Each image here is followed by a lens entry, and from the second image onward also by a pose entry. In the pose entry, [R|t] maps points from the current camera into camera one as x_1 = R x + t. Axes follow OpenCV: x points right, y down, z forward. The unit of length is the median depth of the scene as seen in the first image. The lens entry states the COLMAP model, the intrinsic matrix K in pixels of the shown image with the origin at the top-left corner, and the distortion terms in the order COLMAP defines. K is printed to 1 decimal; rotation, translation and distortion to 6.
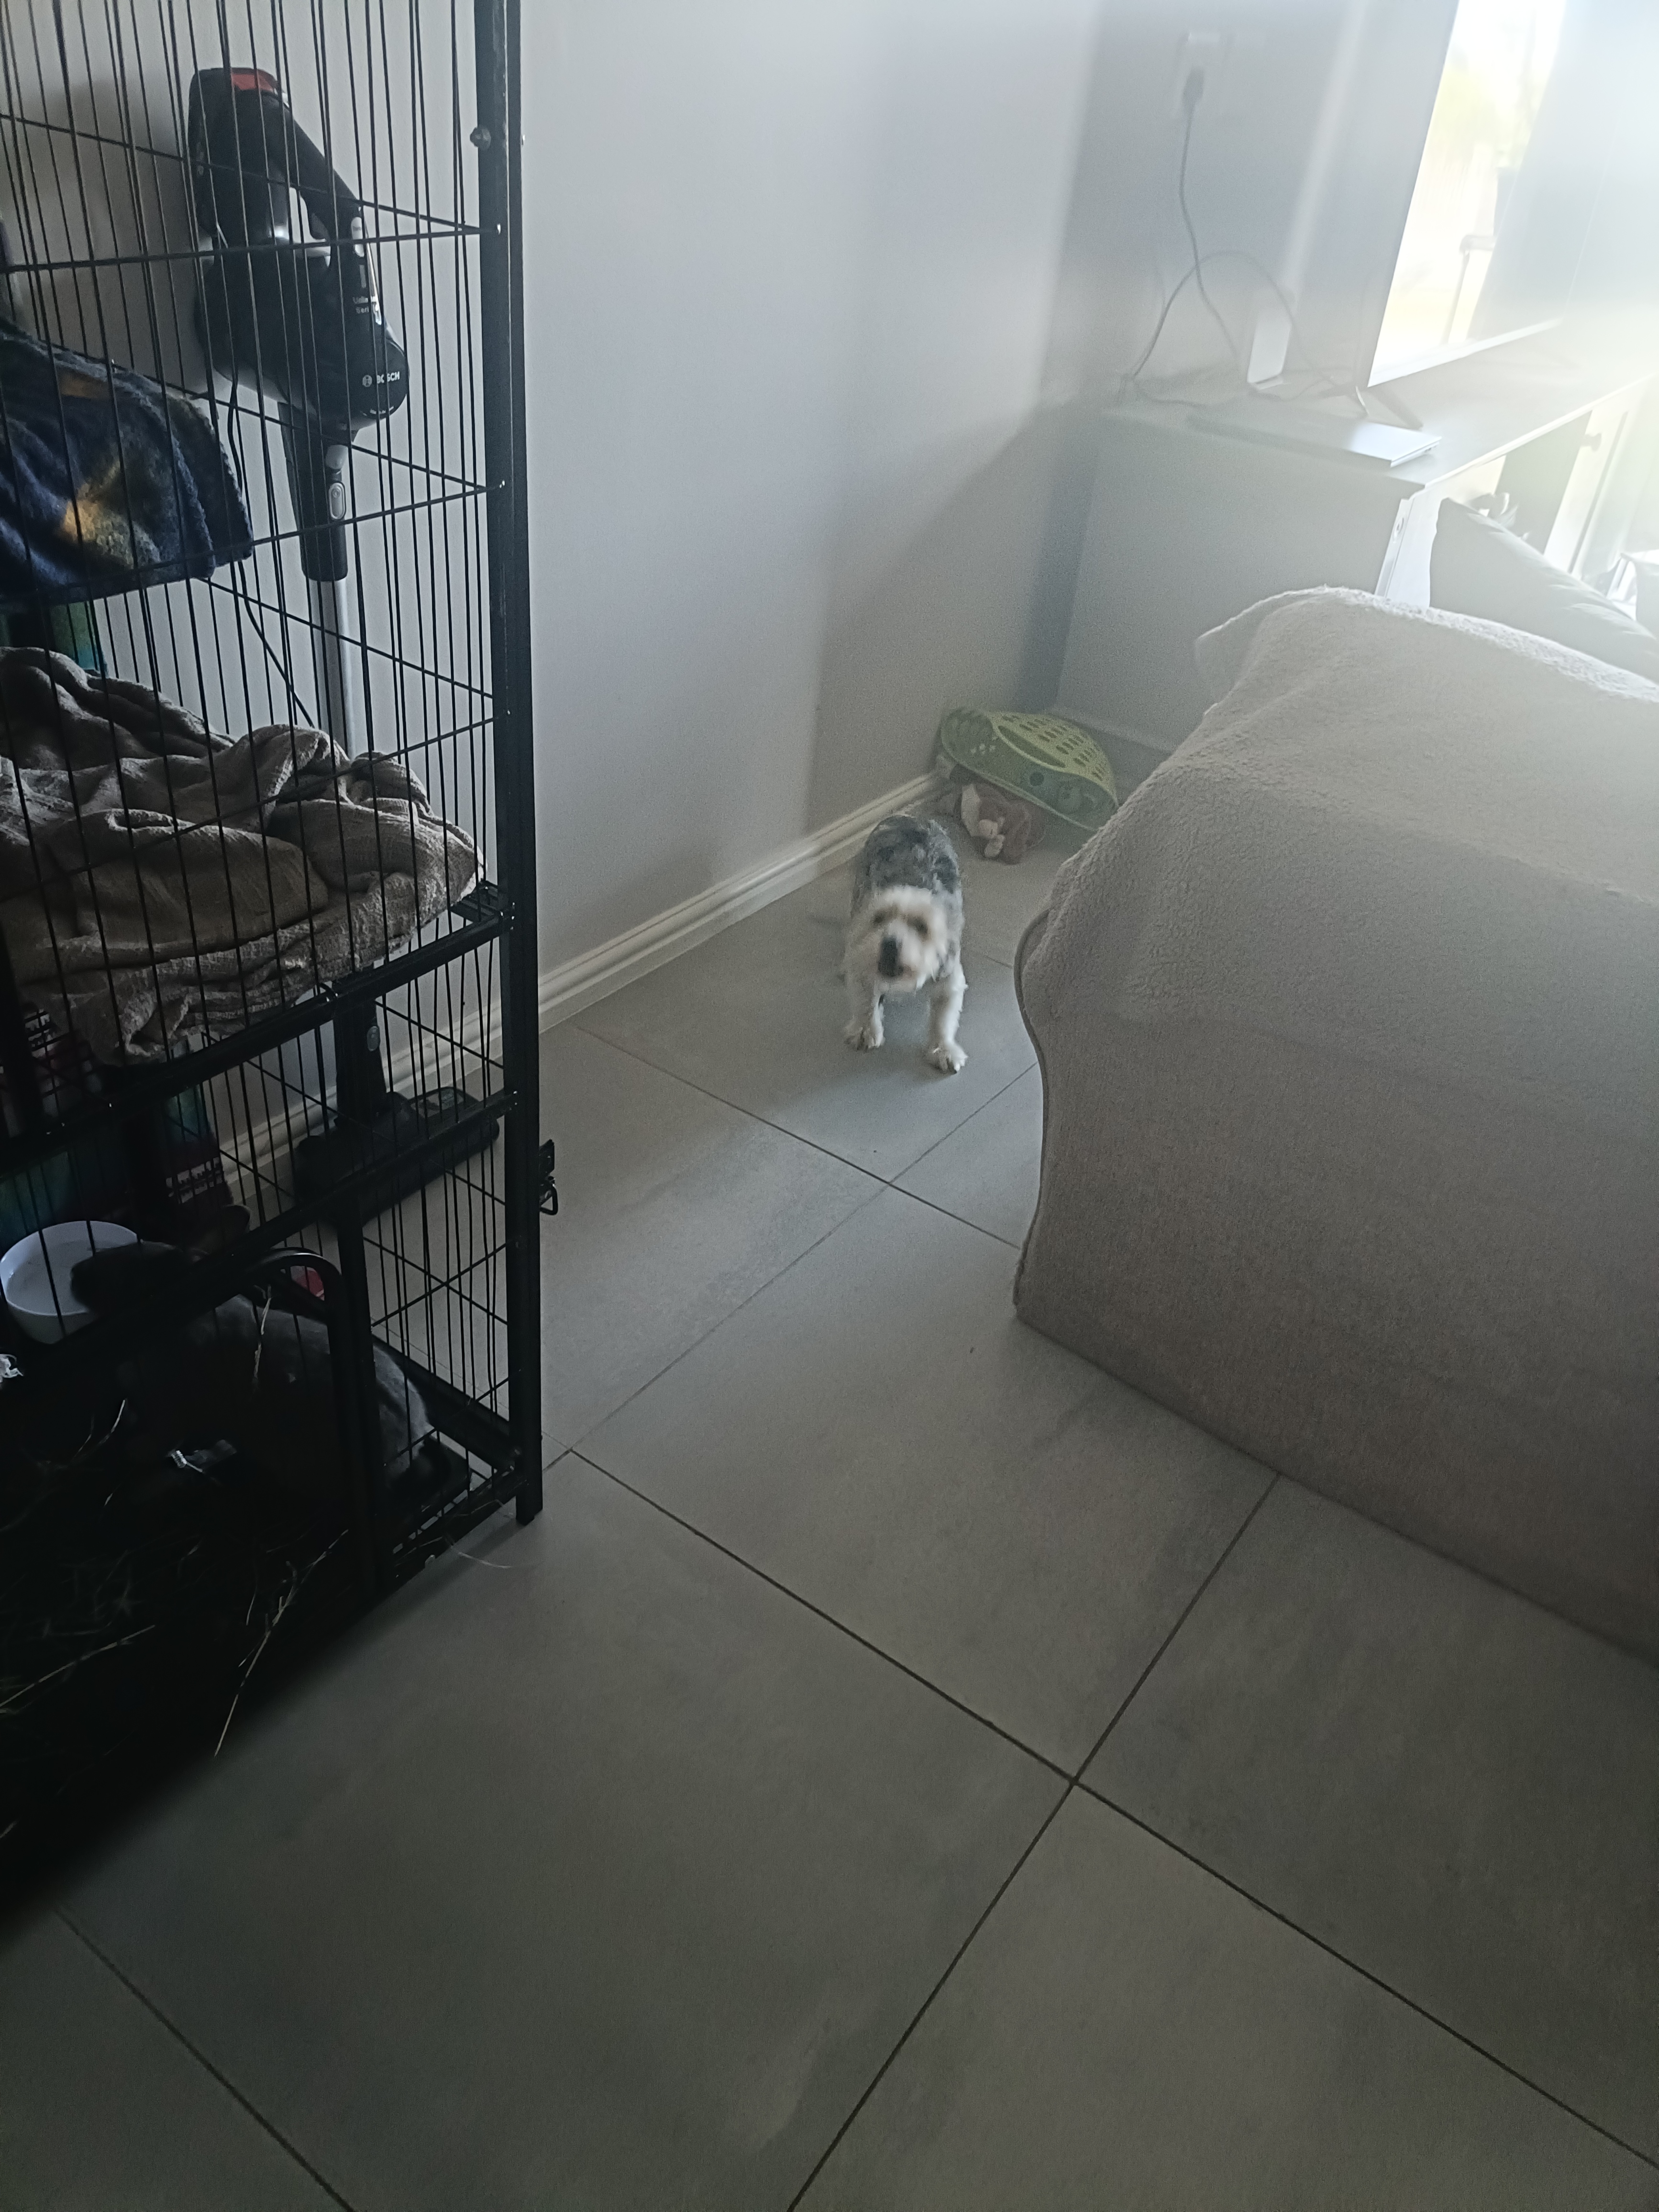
lens RADIAL K [[1625.5, 0, 823.7], [0, 1625.5, 1093.7], [0, 0, 1]] dist [0.029338, -0.018383]
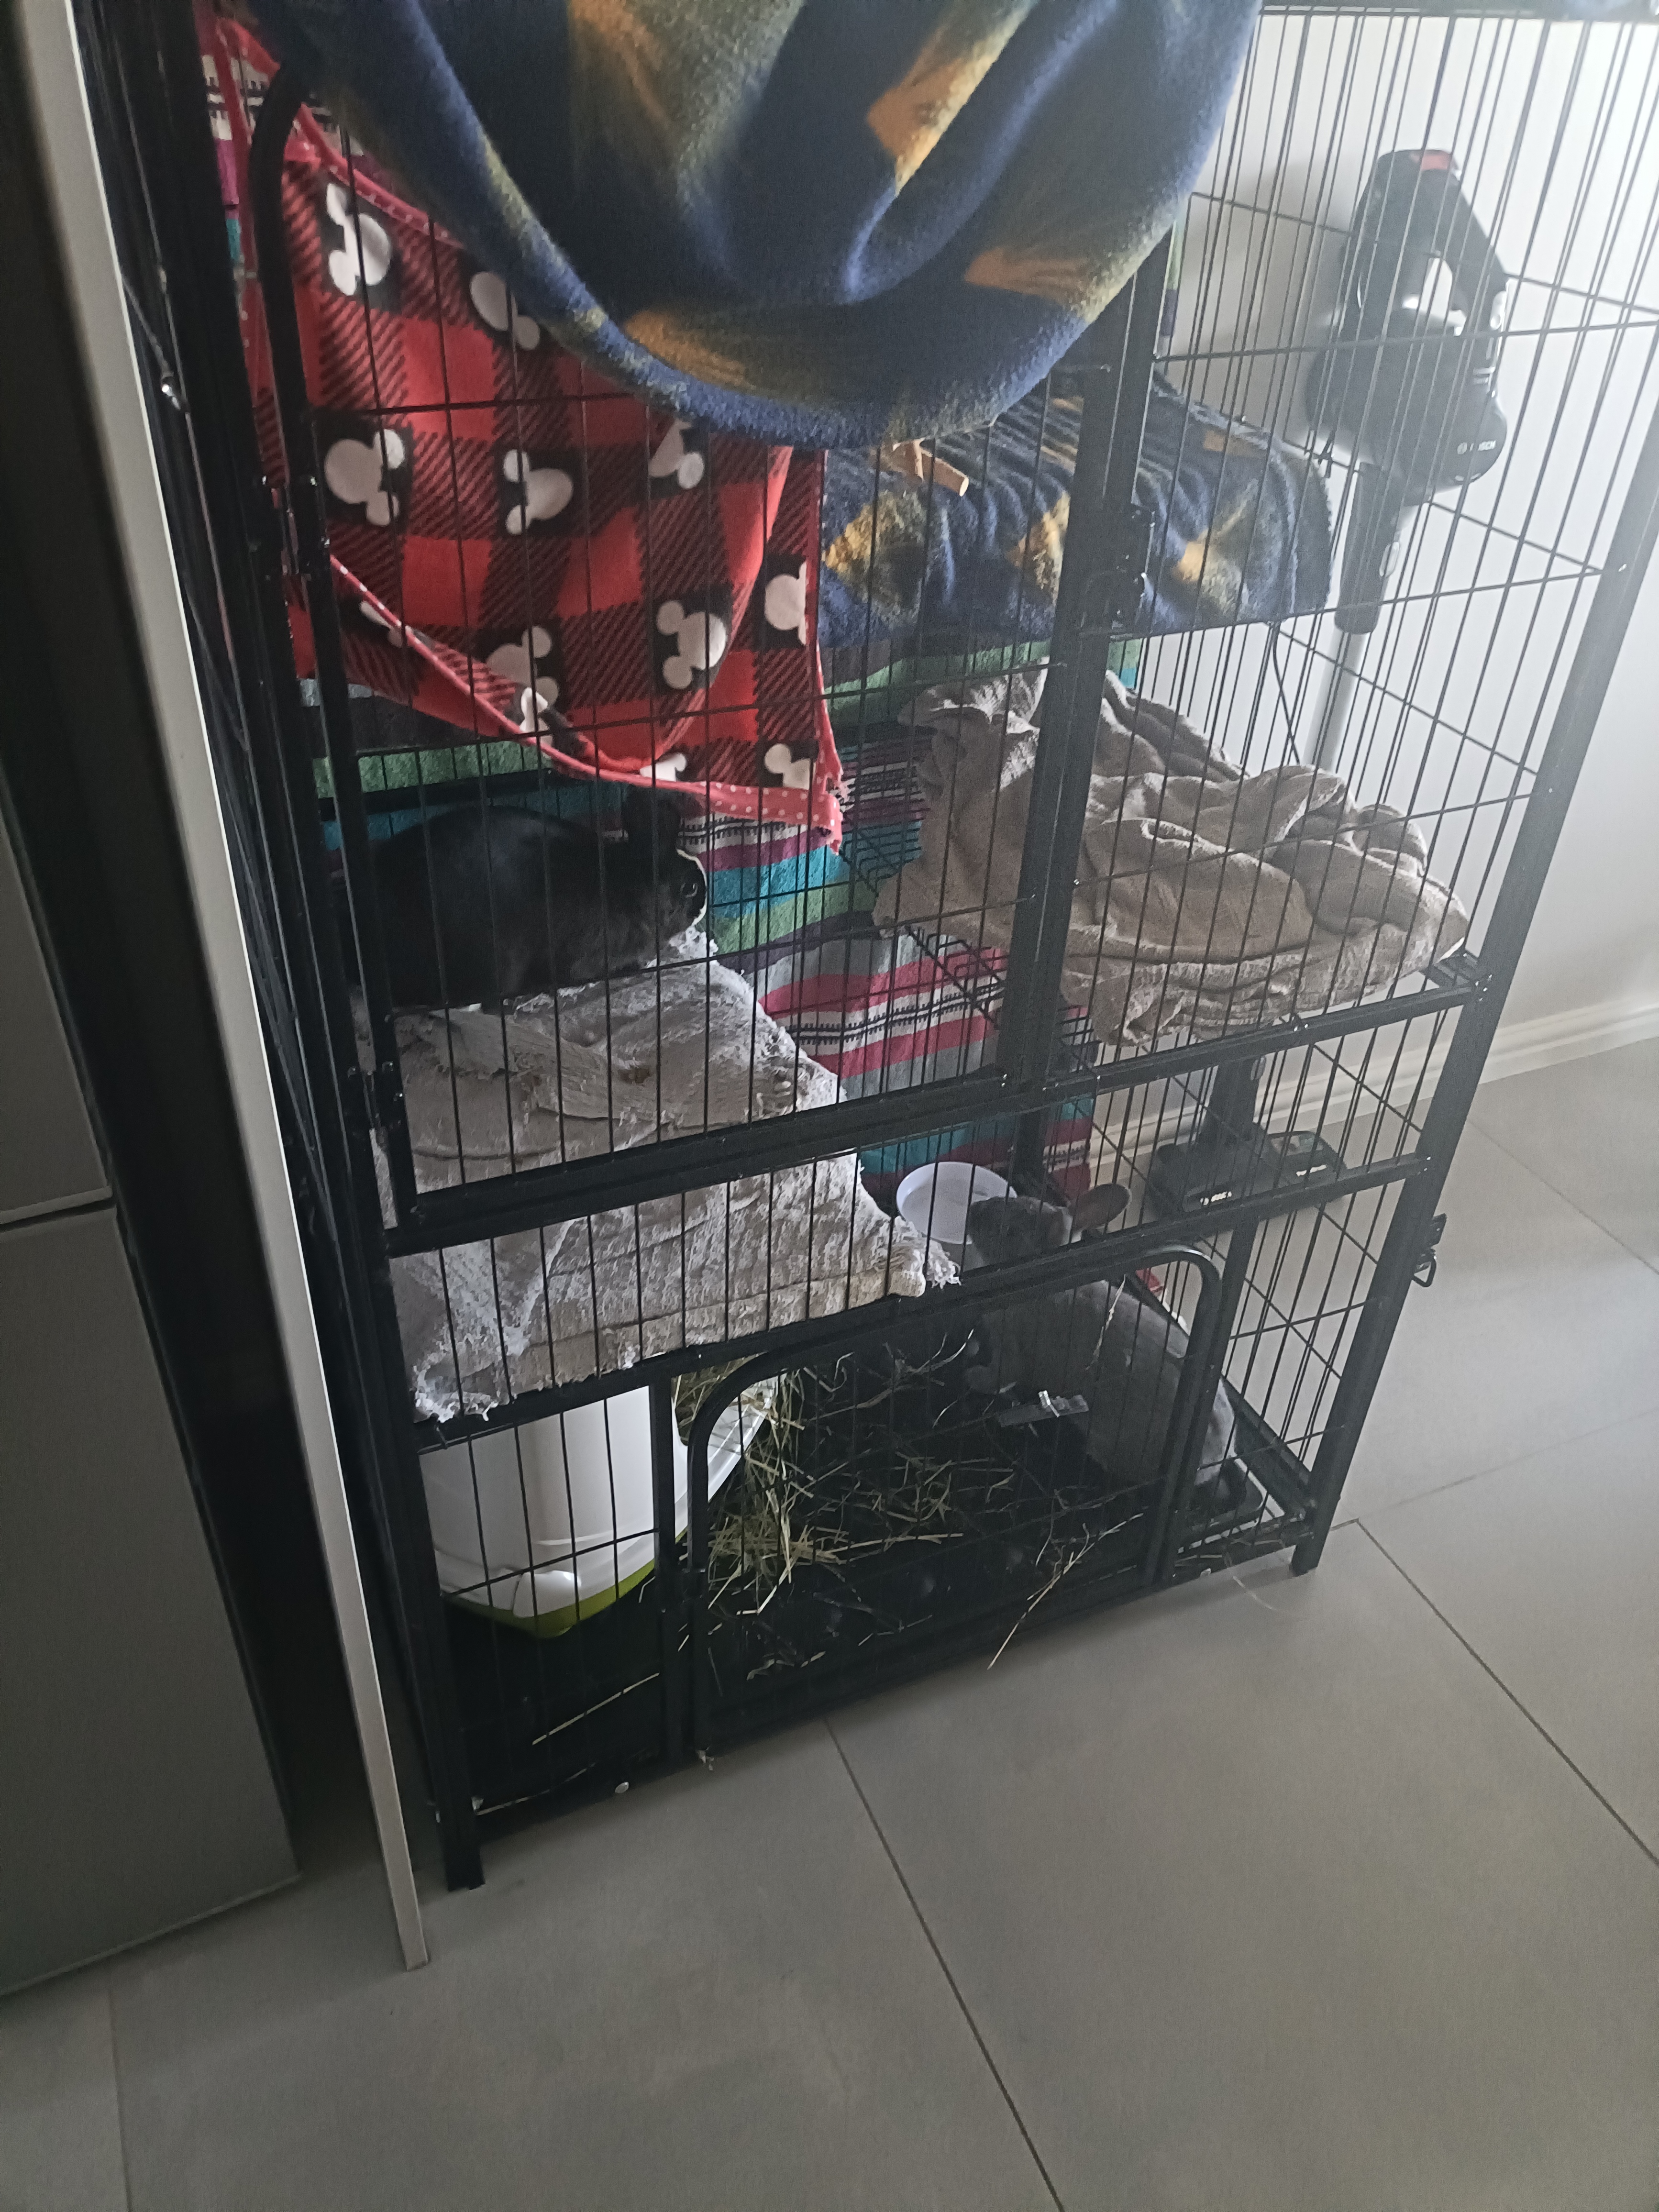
lens RADIAL K [[1625.5, 0, 836.2], [0, 1625.5, 1094.2], [0, 0, 1]] dist [0.029338, -0.018383]
pose [[0.862983, 0.247387, -0.440522, -0.076873], [-0.256923, 0.965646, 0.038972, 0.016383], [0.435030, 0.079548, 0.896895, -0.062358]]
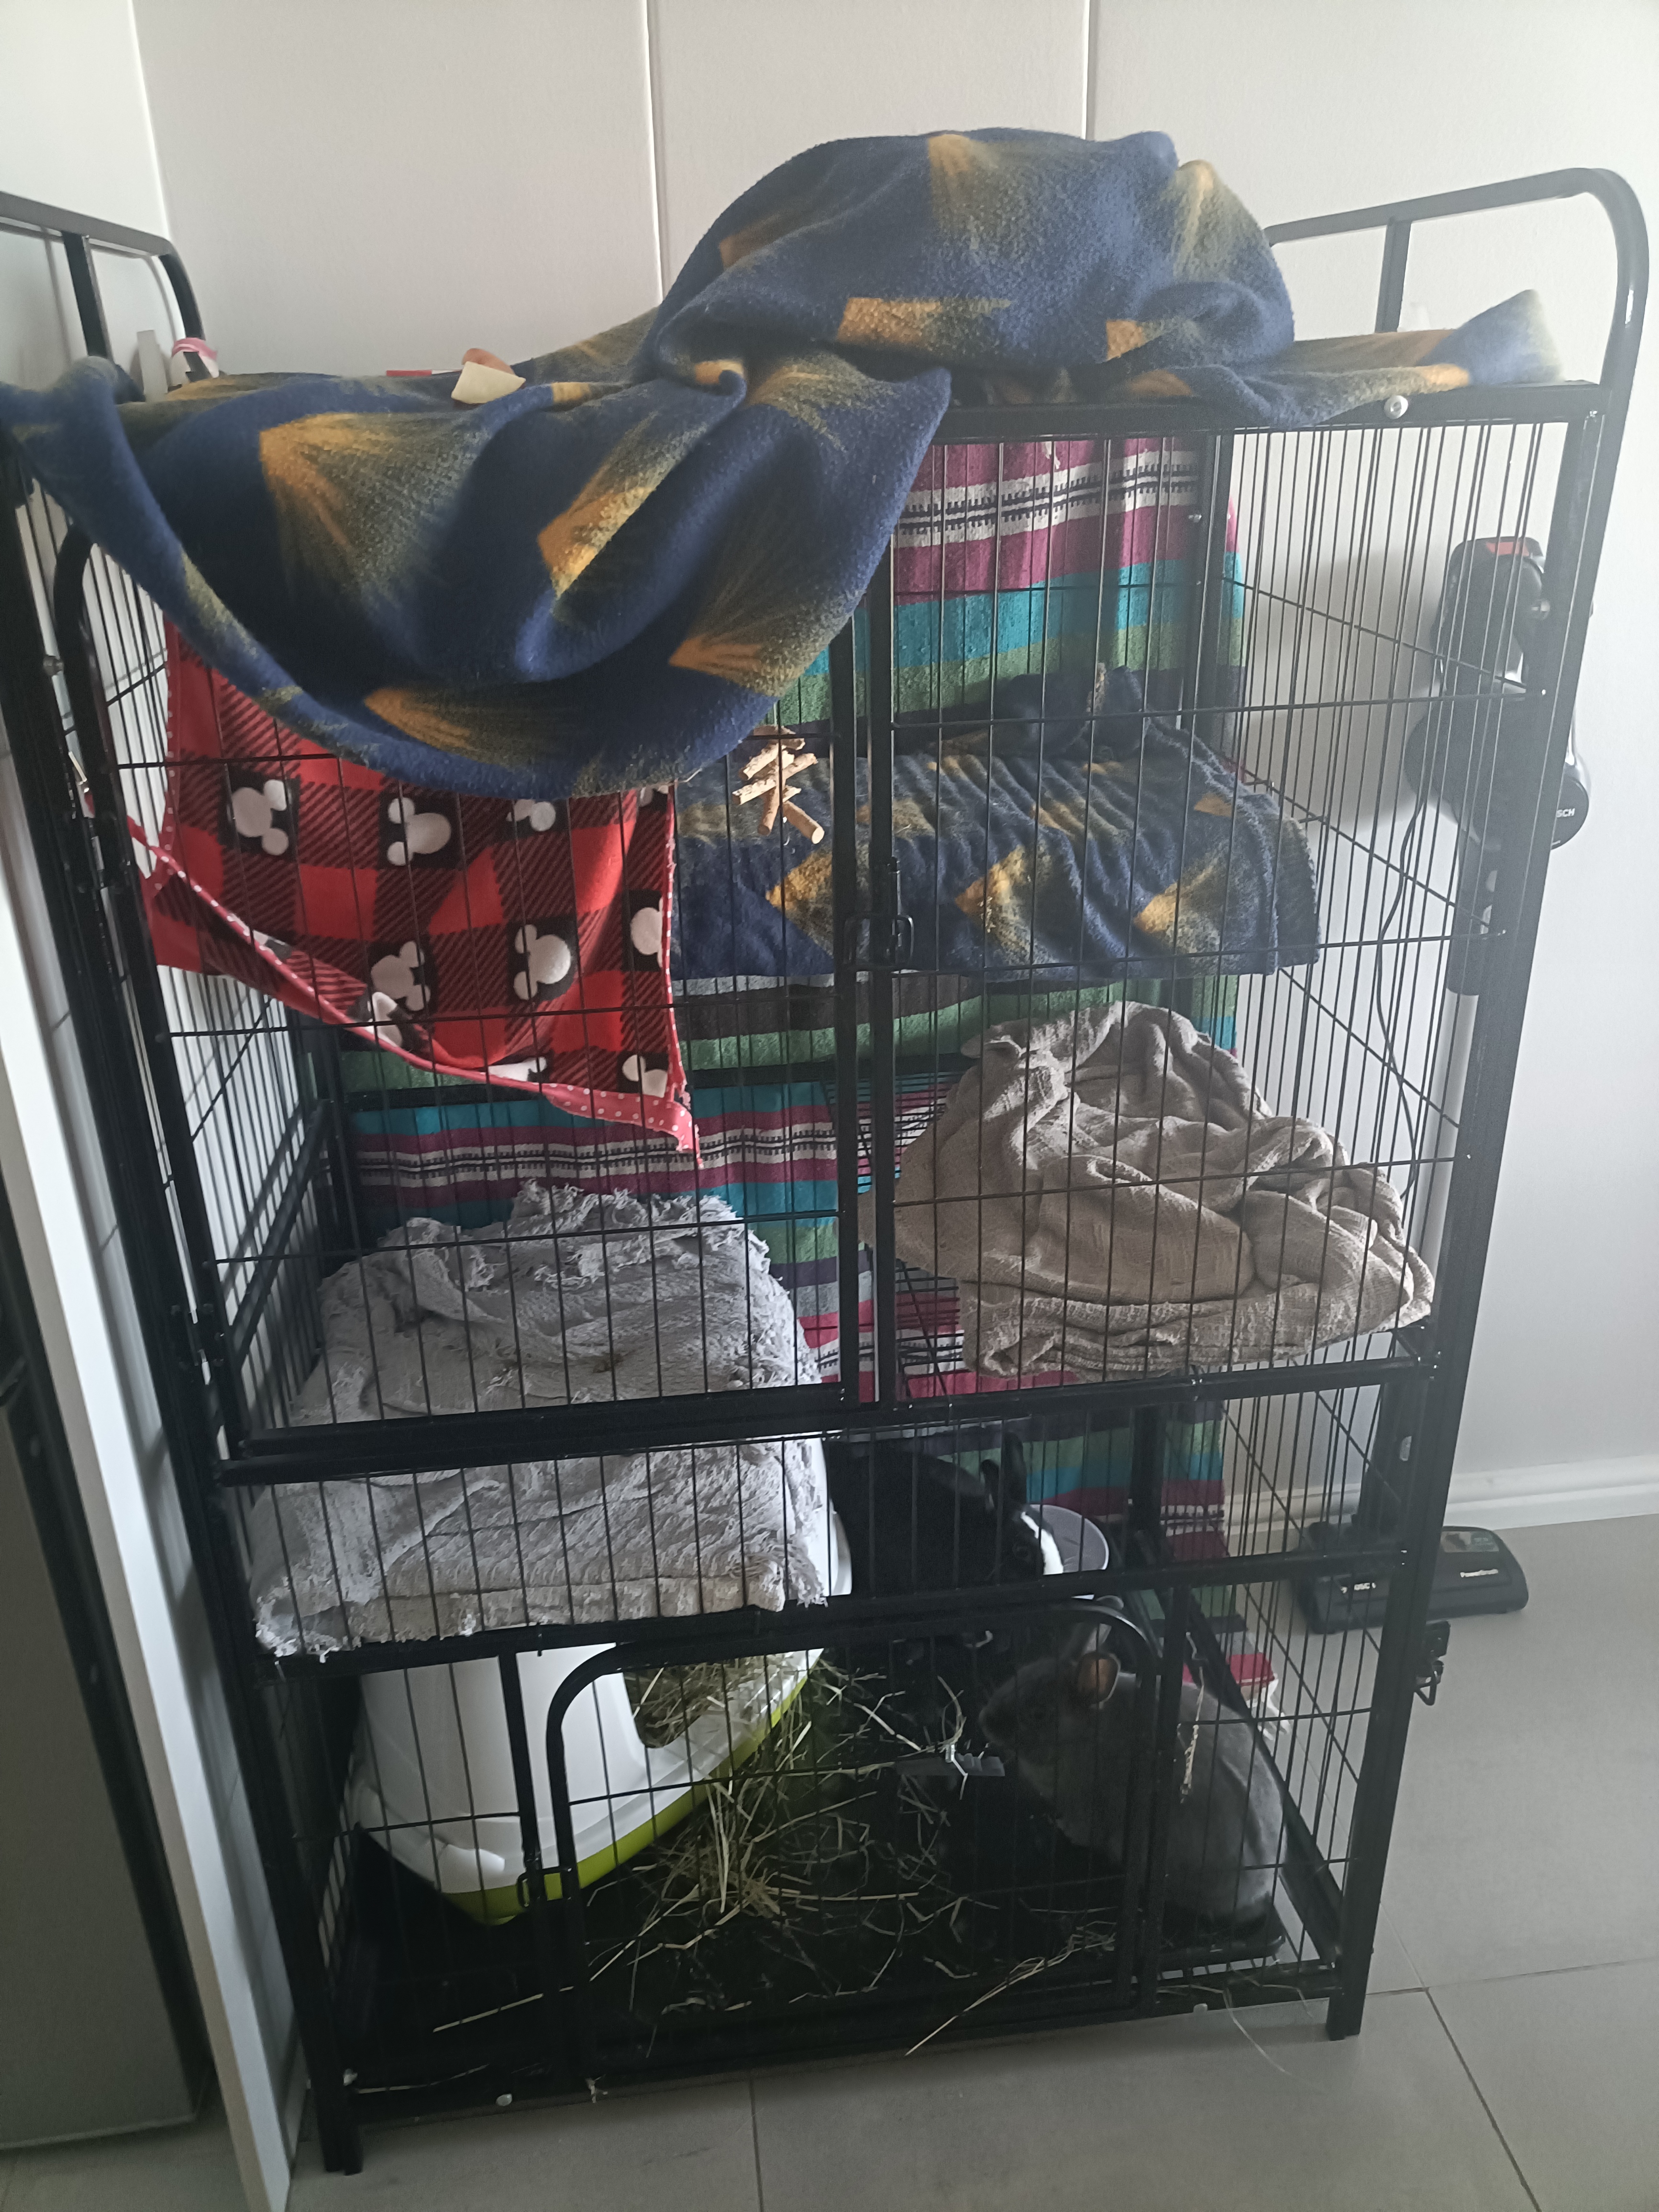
lens RADIAL K [[1625.5, 0, 839.5], [0, 1625.5, 1099.3], [0, 0, 1]] dist [0.029338, -0.018383]
pose [[0.681736, 0.207165, -0.701654, 0.192085], [-0.352068, 0.933614, -0.066422, -0.068725], [0.641314, 0.292312, 0.709415, 0.085559]]
